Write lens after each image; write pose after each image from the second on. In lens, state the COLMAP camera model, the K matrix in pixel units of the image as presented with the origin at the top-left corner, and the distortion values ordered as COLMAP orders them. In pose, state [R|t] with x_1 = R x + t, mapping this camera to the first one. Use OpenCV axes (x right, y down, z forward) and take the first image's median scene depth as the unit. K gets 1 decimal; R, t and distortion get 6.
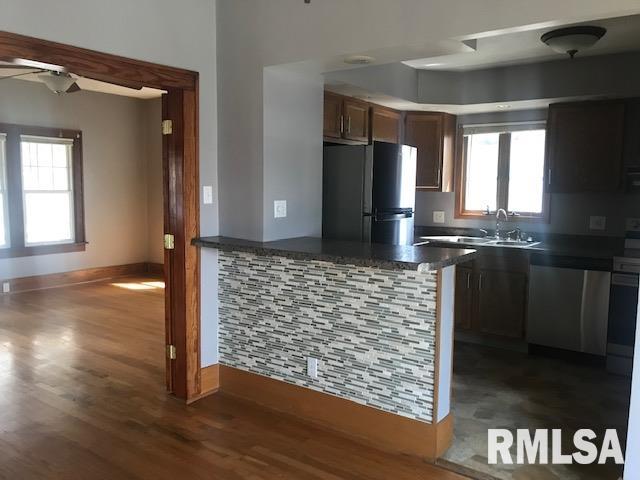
lens RADIAL K [[528.5, 0, 325.3], [0, 528.5, 238.1], [0, 0, 1]] dist [-0.003931, -0.012914]
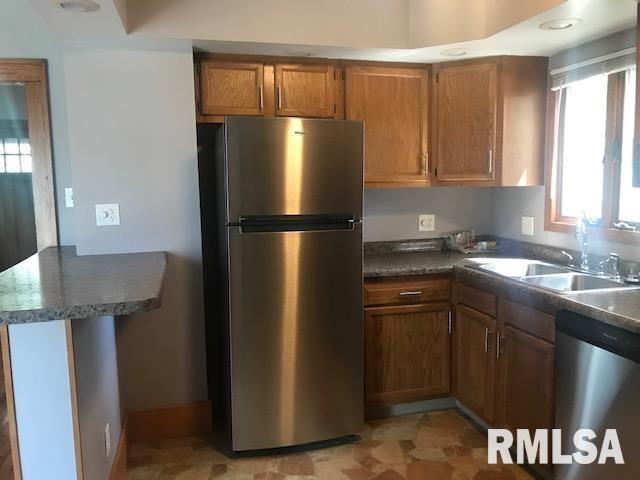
lens RADIAL K [[522.3, 0, 320.0], [0, 522.3, 240.0], [0, 0, 1]] dist [0.003923, -0.001859]
pose [[0.763797, 0.051721, -0.643381, 0.459002], [-0.038926, 0.998661, 0.034070, -0.038611], [0.644282, -0.000978, 0.764787, 0.411664]]
